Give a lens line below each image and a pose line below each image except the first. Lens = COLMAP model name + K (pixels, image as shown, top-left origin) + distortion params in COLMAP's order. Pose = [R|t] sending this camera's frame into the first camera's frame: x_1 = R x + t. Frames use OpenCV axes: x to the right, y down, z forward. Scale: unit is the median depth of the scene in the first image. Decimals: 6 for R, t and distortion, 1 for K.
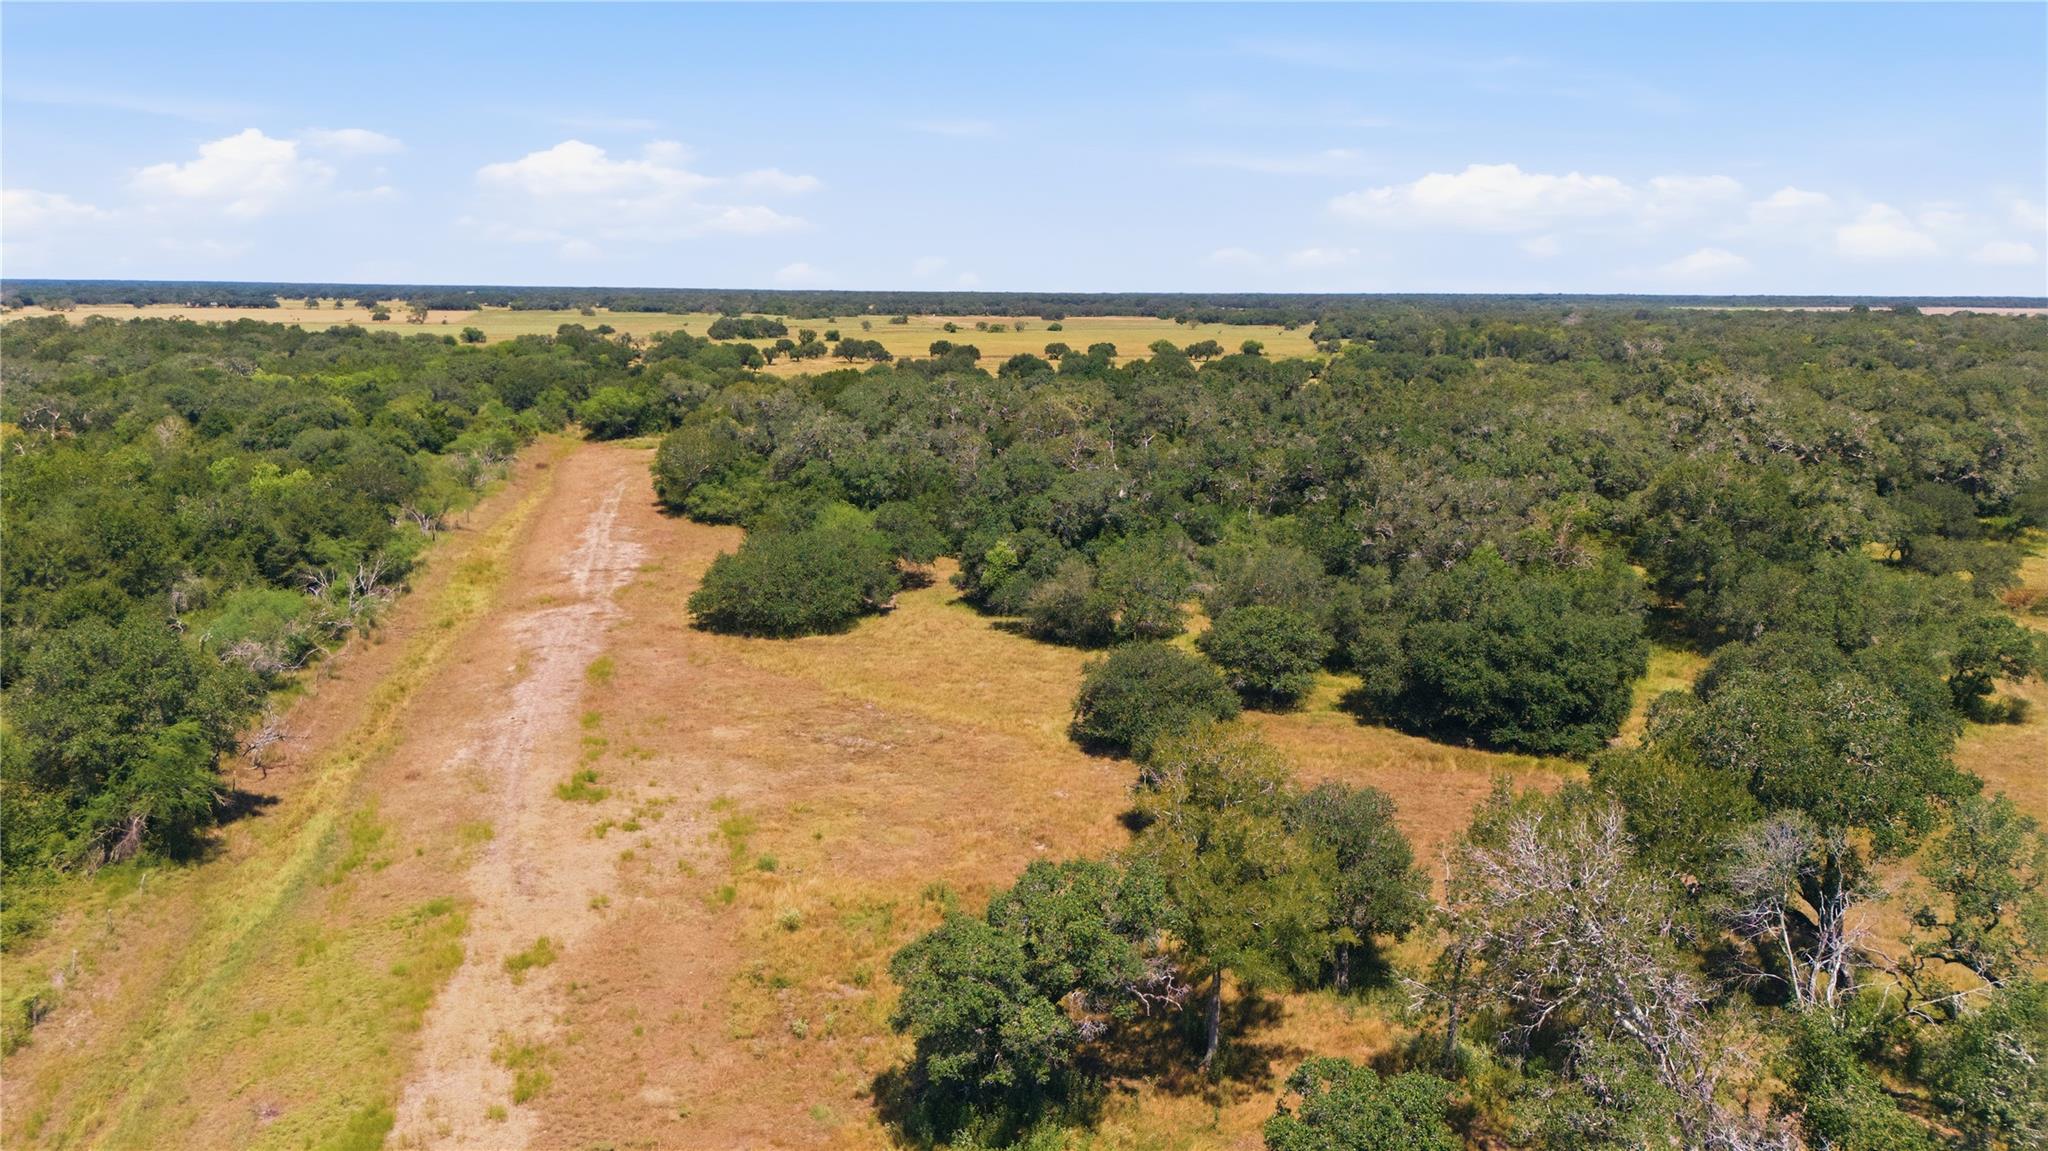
lens RADIAL K [[1523.5, 0, 1022.0], [0, 1523.5, 580.6], [0, 0, 1]] dist [0.062874, -0.044444]
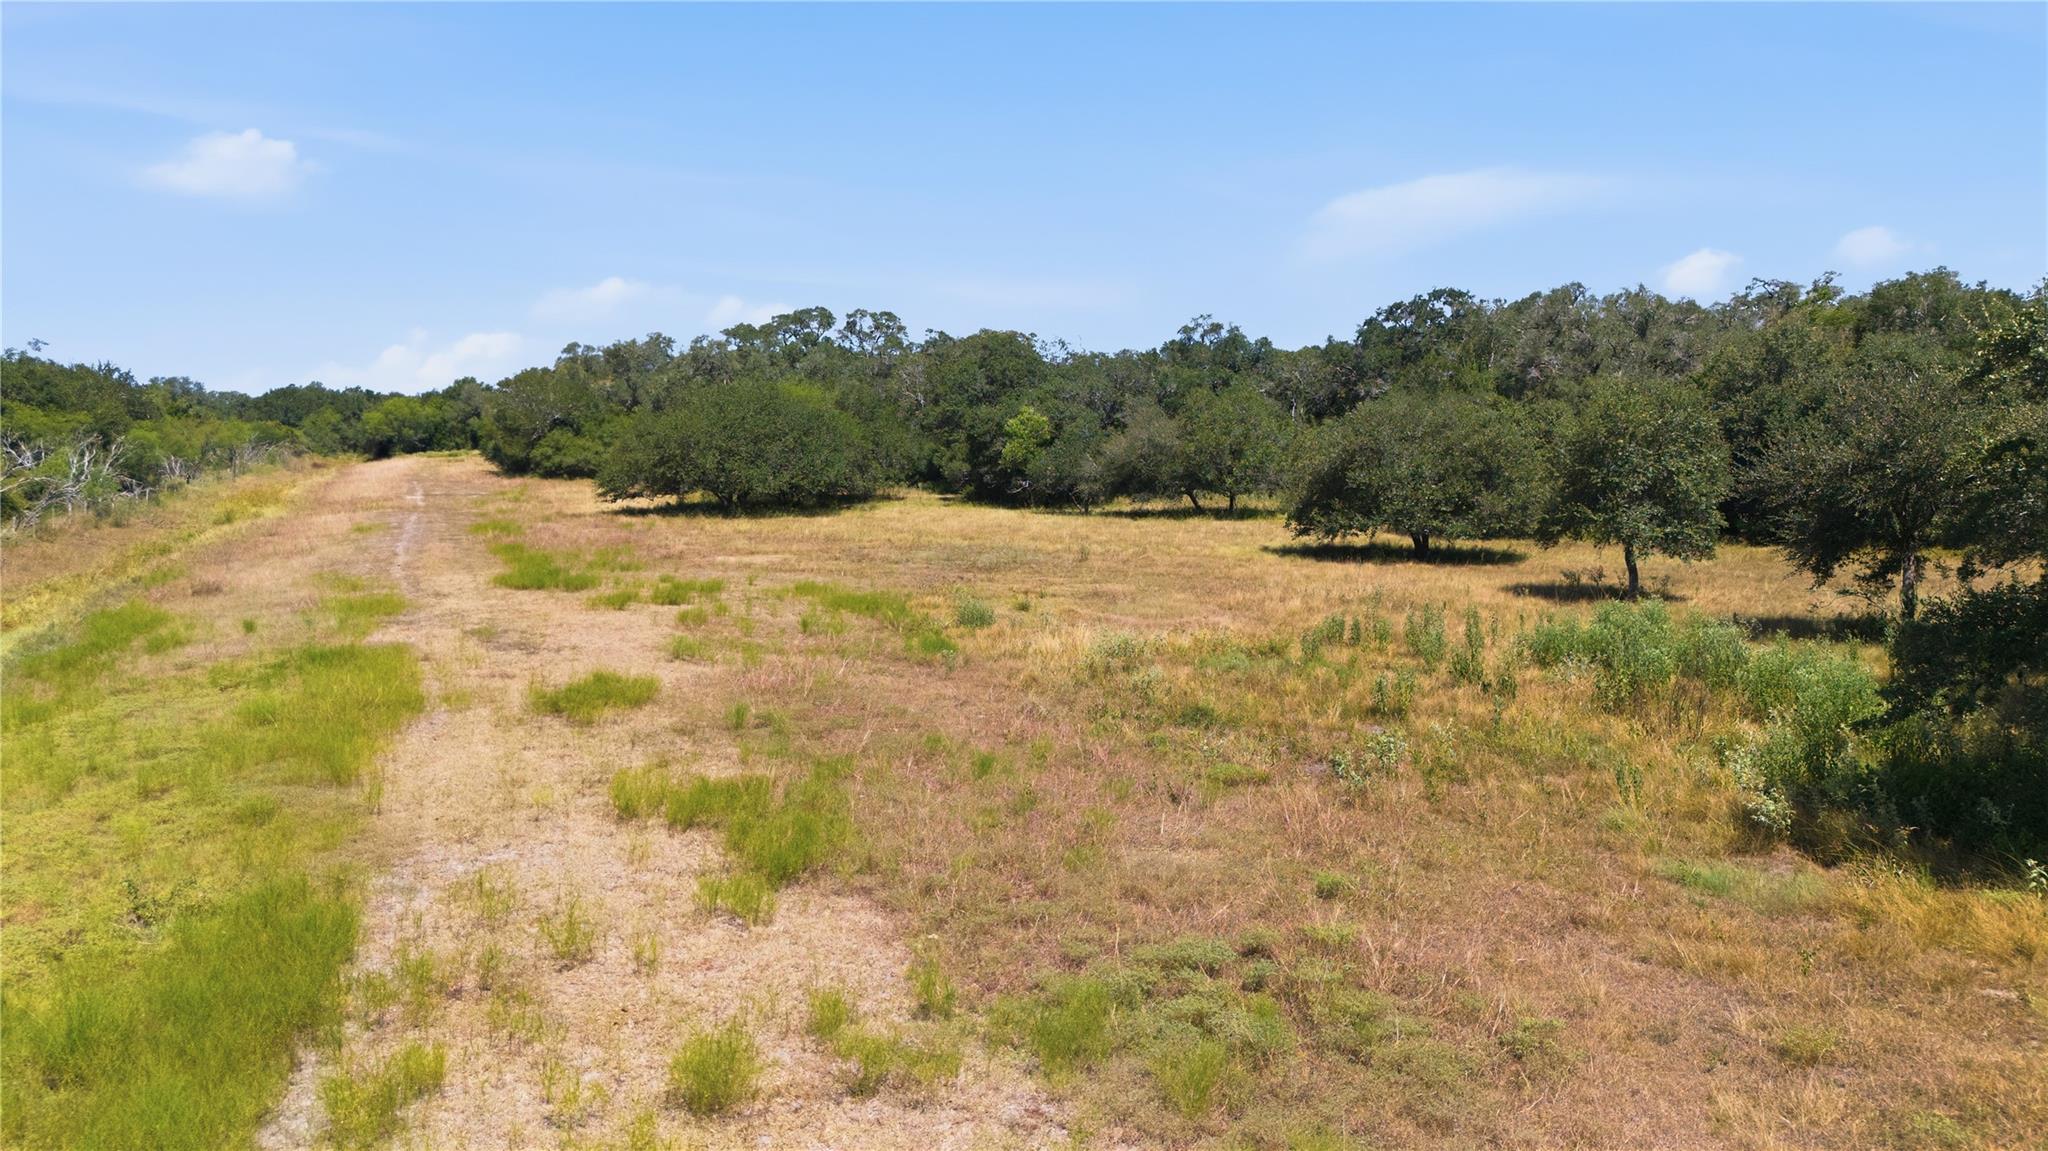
lens RADIAL K [[1523.5, 0, 1026.4], [0, 1523.5, 569.8], [0, 0, 1]] dist [0.062874, -0.044444]
pose [[0.988716, -0.021629, 0.148235, -0.088070], [0.033645, 0.996303, -0.079042, 0.078773], [-0.145978, 0.083137, 0.985788, 0.194689]]
